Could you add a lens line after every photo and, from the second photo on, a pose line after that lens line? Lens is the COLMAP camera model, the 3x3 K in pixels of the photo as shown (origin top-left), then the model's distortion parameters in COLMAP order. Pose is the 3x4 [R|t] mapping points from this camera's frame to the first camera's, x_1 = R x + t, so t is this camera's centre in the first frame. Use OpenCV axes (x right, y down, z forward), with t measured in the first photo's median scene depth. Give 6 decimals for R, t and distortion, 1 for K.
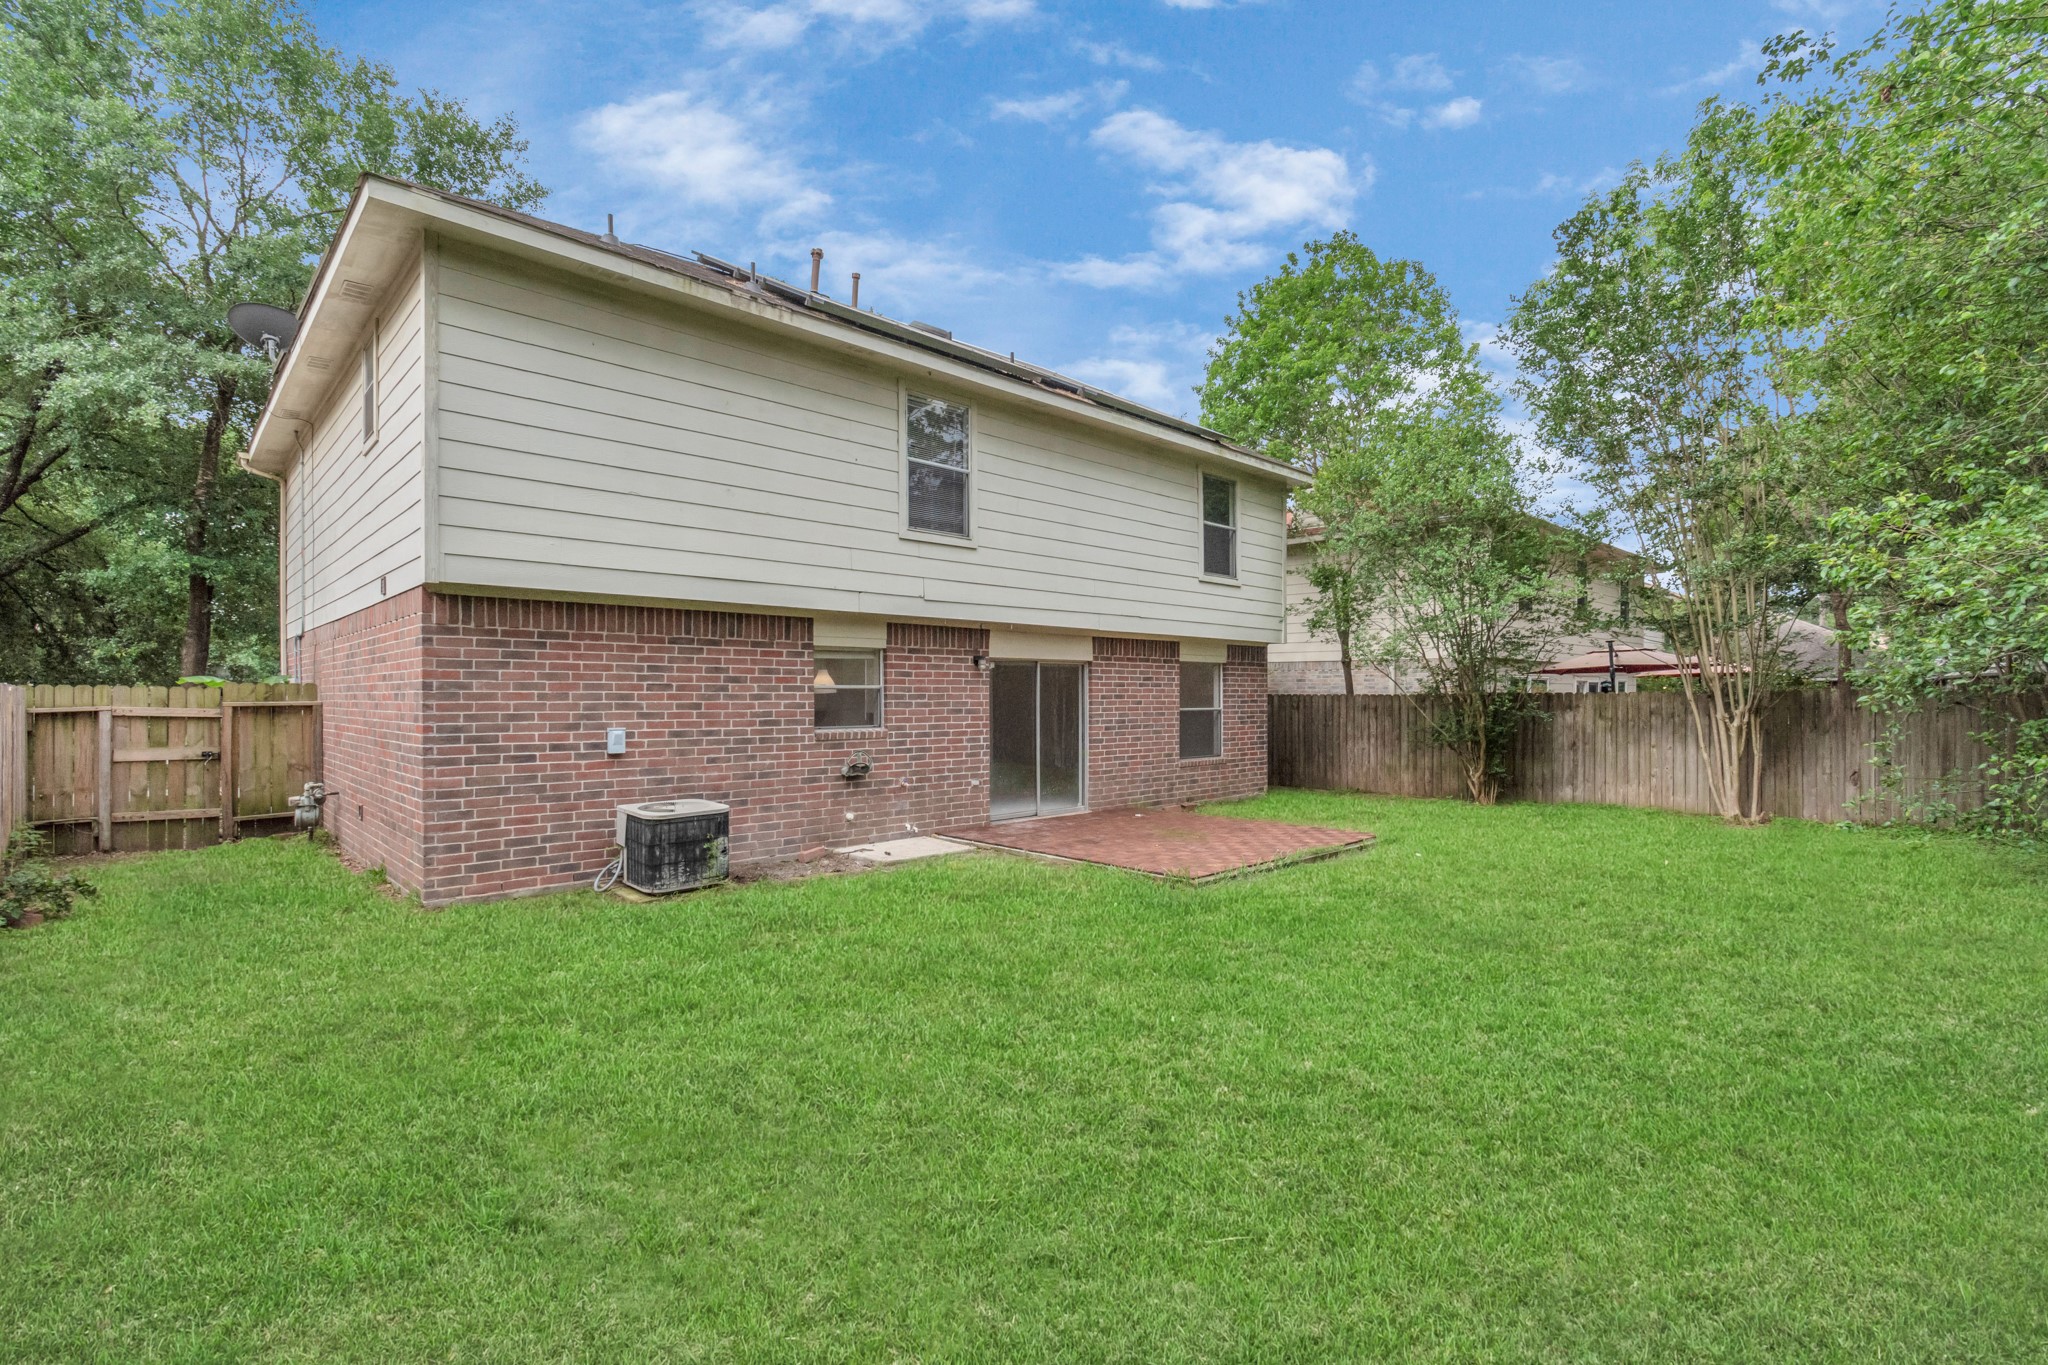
lens RADIAL K [[901.9, 0, 1035.8], [0, 901.9, 682.1], [0, 0, 1]] dist [0.003606, -0.000283]
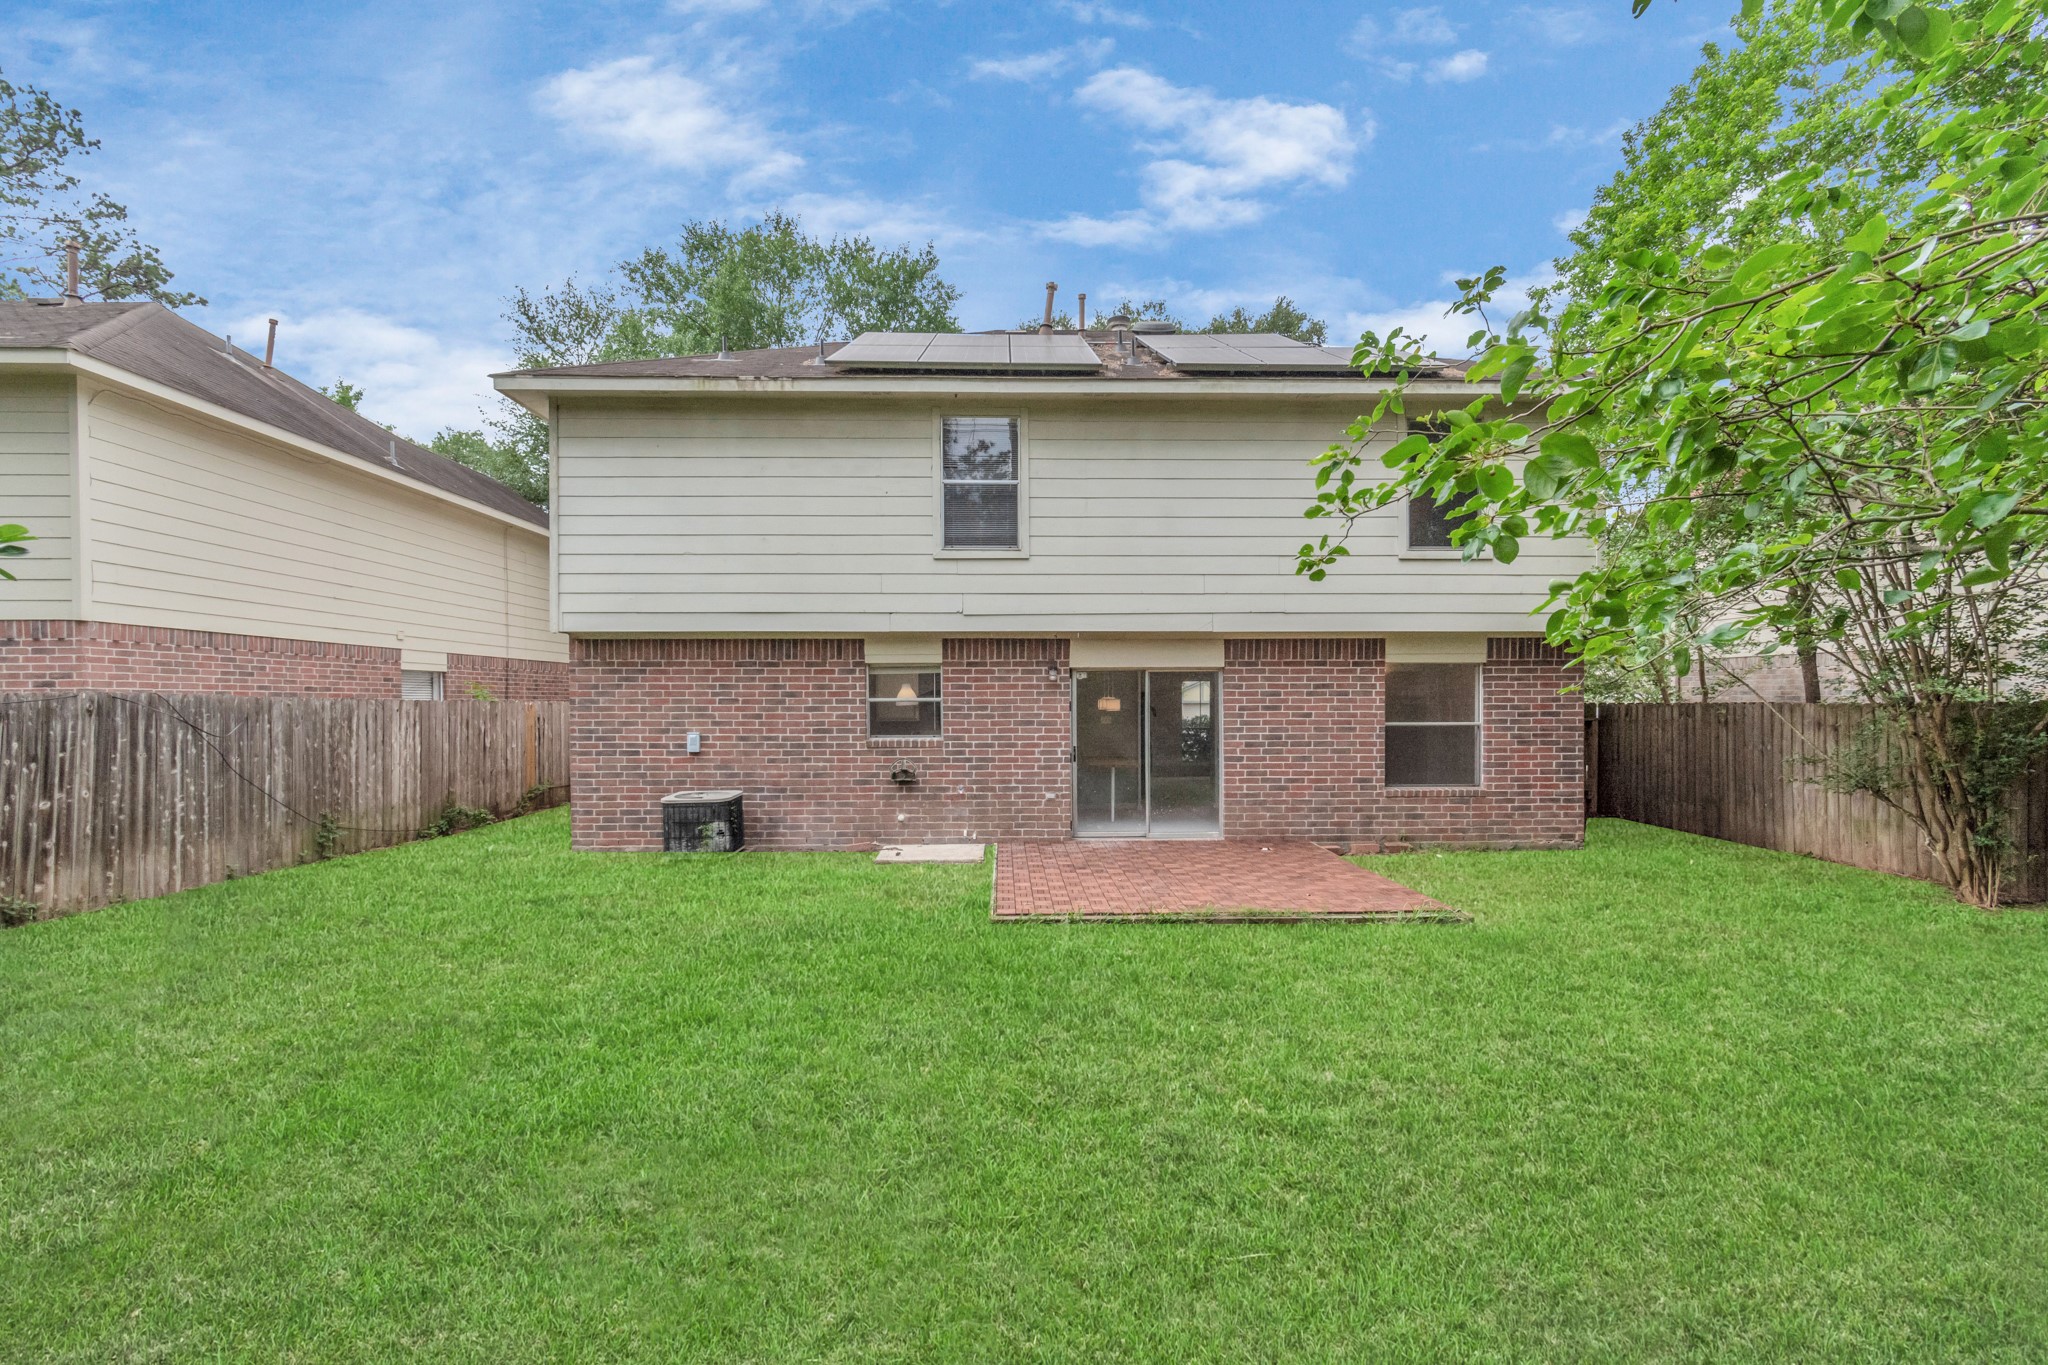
lens RADIAL K [[901.9, 0, 1035.8], [0, 901.9, 682.1], [0, 0, 1]] dist [0.003606, -0.000283]
pose [[0.746467, -0.009315, -0.665357, 0.662625], [0.011836, 0.999930, -0.000721, -0.013451], [0.665317, -0.007337, 0.746525, 0.297423]]
